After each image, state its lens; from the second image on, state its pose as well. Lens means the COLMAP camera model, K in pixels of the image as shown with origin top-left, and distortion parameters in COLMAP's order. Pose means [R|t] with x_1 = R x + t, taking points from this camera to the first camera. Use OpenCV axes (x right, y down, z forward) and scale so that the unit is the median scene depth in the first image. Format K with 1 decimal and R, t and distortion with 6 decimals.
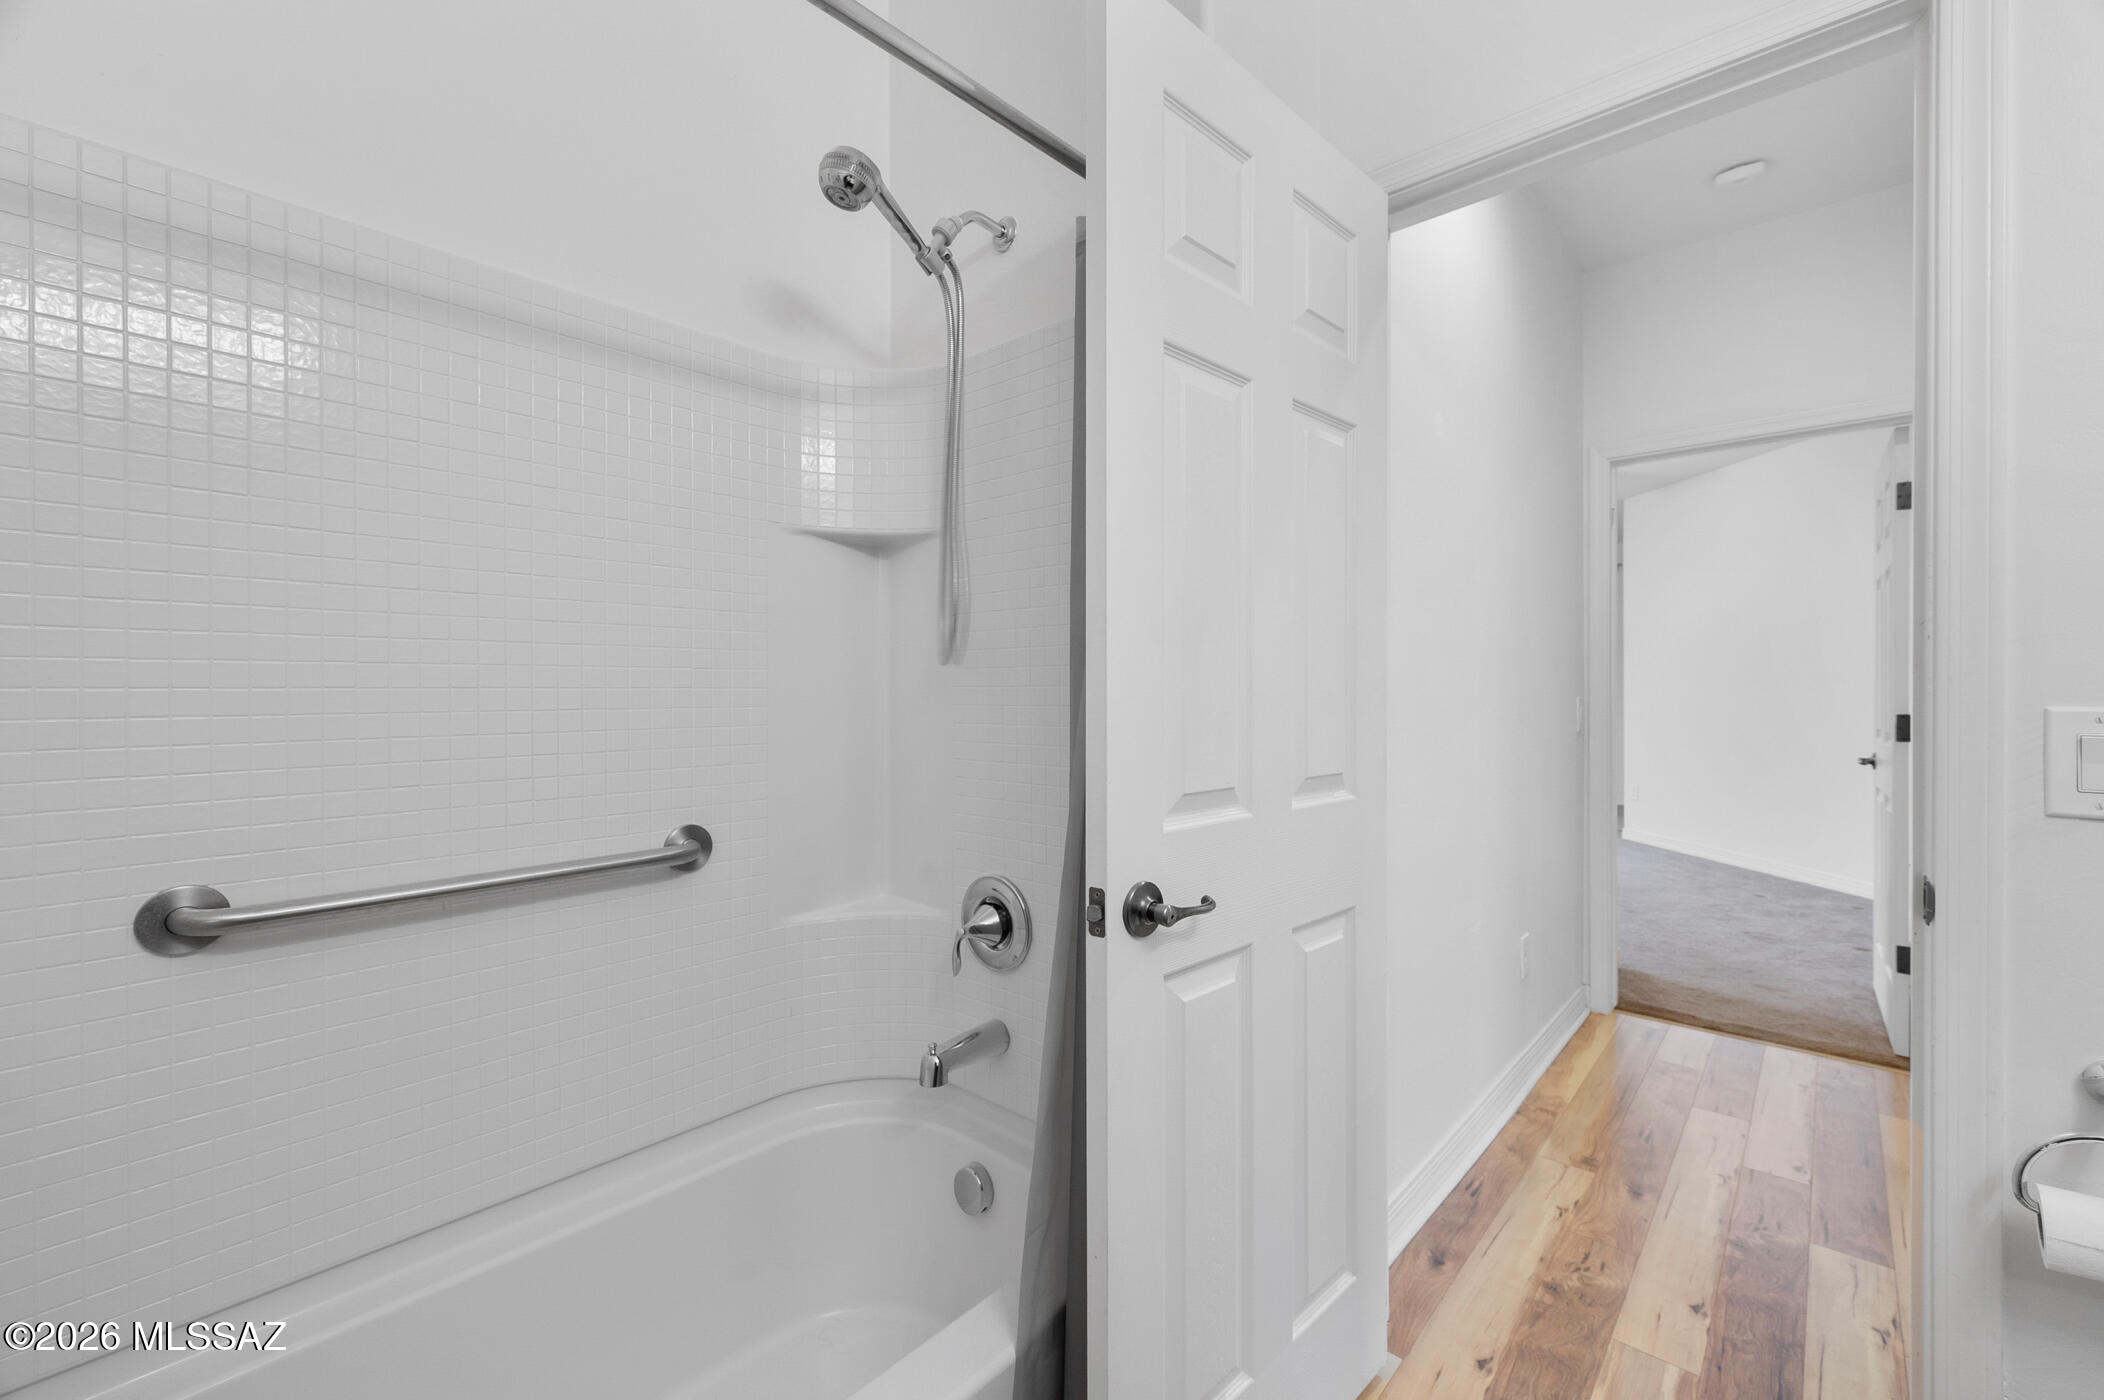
lens RADIAL K [[855.0, 0, 1064.6], [0, 855.0, 690.0], [0, 0, 1]] dist [0.000866, -0.000019]
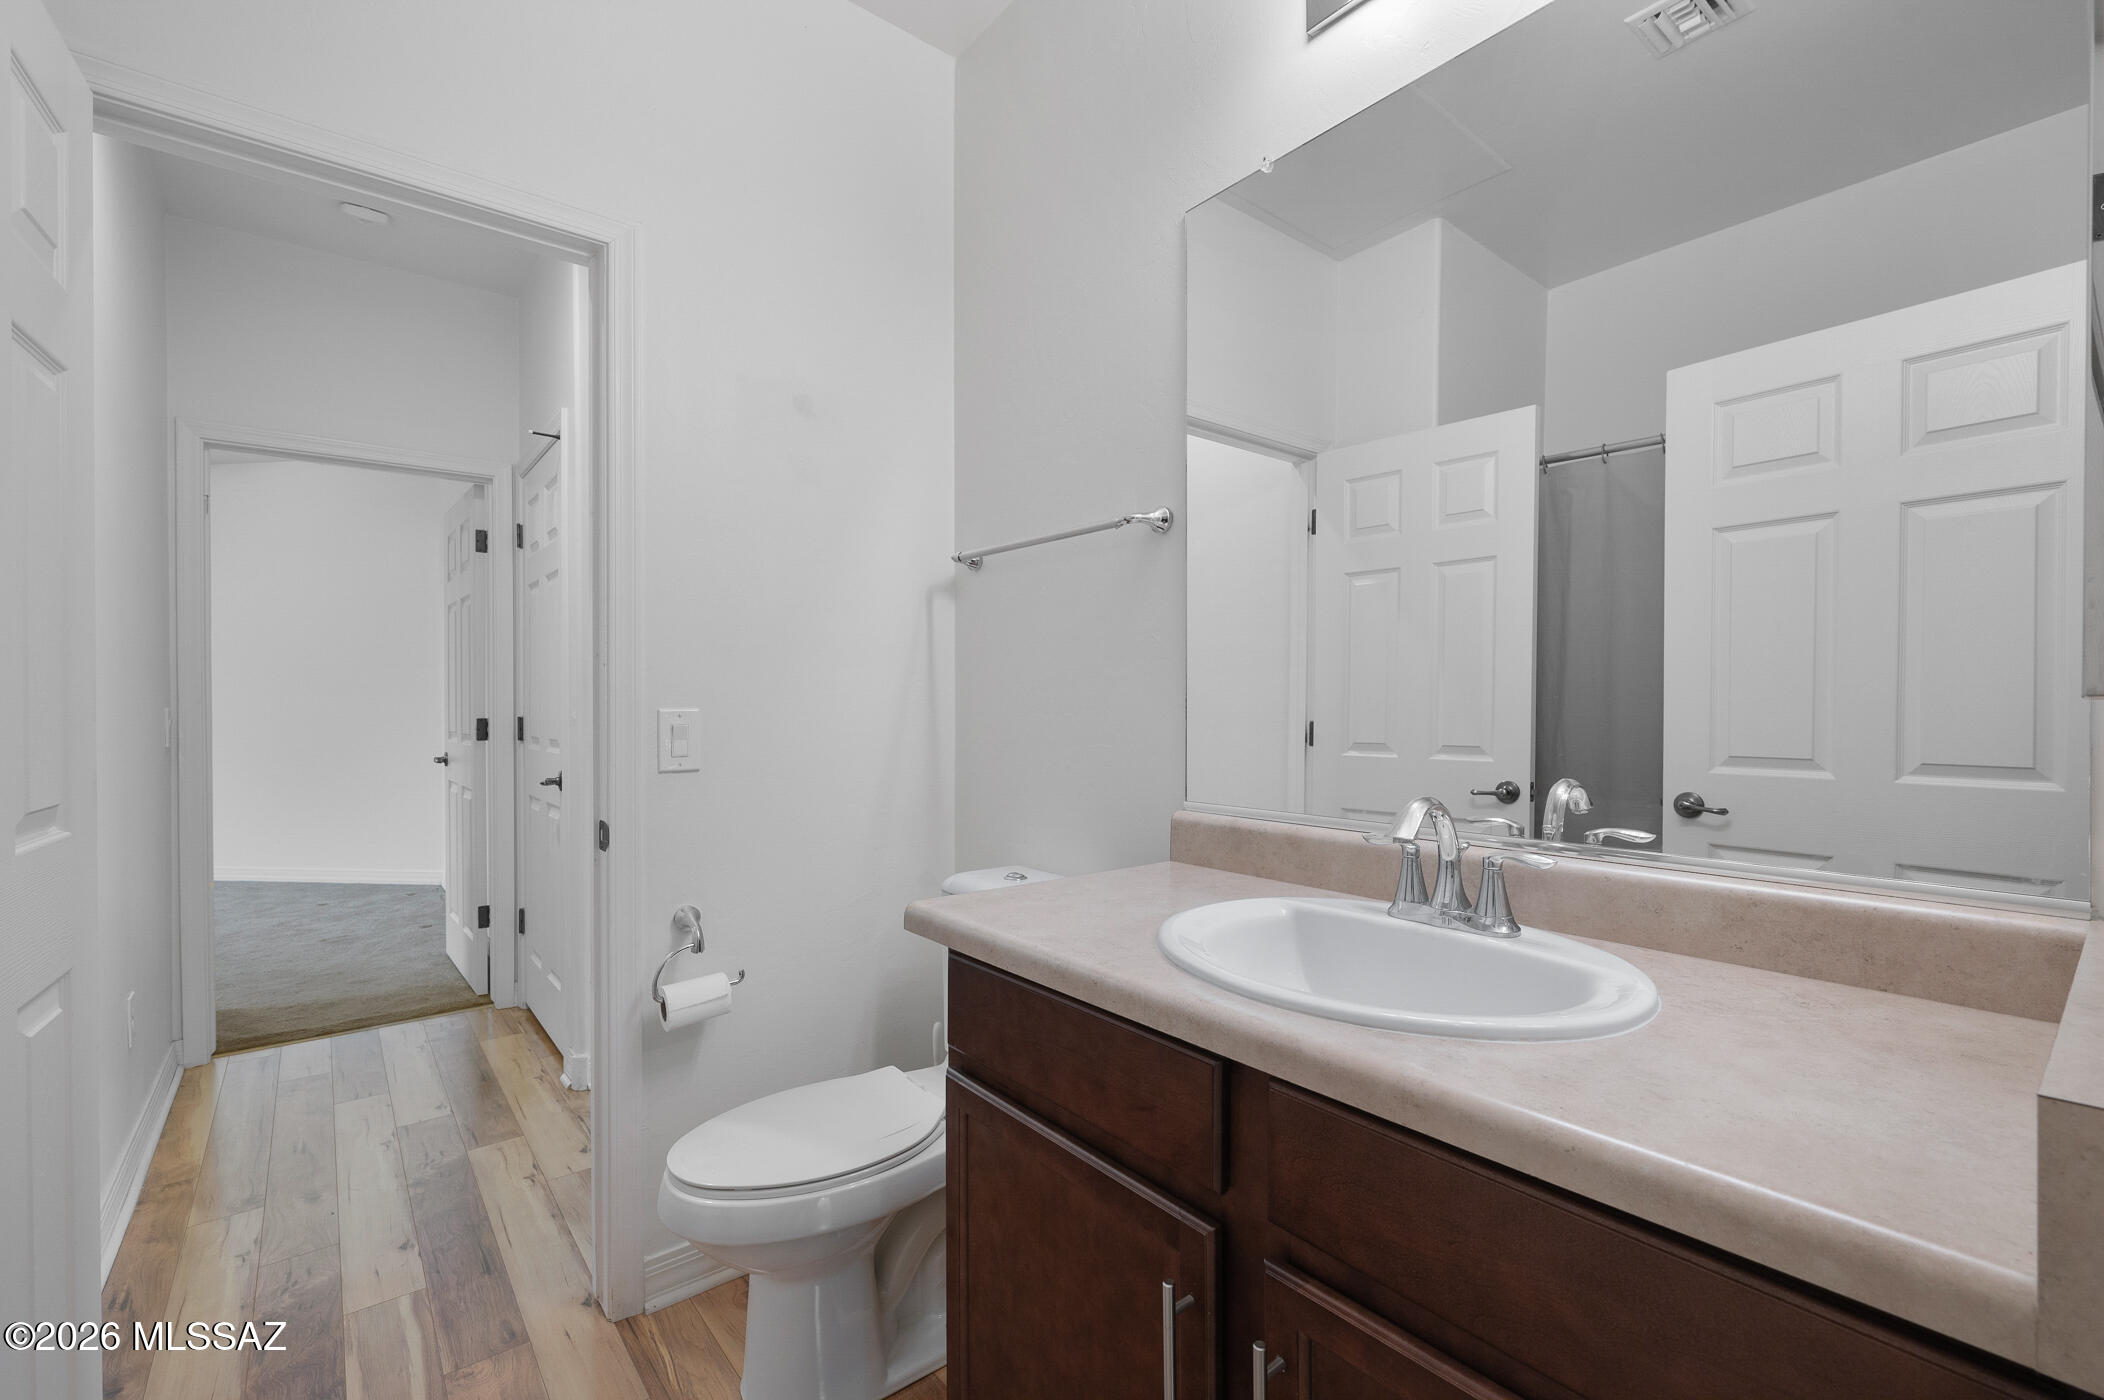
lens RADIAL K [[881.4, 0, 1025.1], [0, 881.4, 698.6], [0, 0, 1]] dist [0.000065, -0.000035]
pose [[0.191865, -0.000358, 0.981421, -0.130610], [0.000687, 1.000000, 0.000230, -0.000079], [-0.981421, 0.000630, 0.191865, -0.014940]]
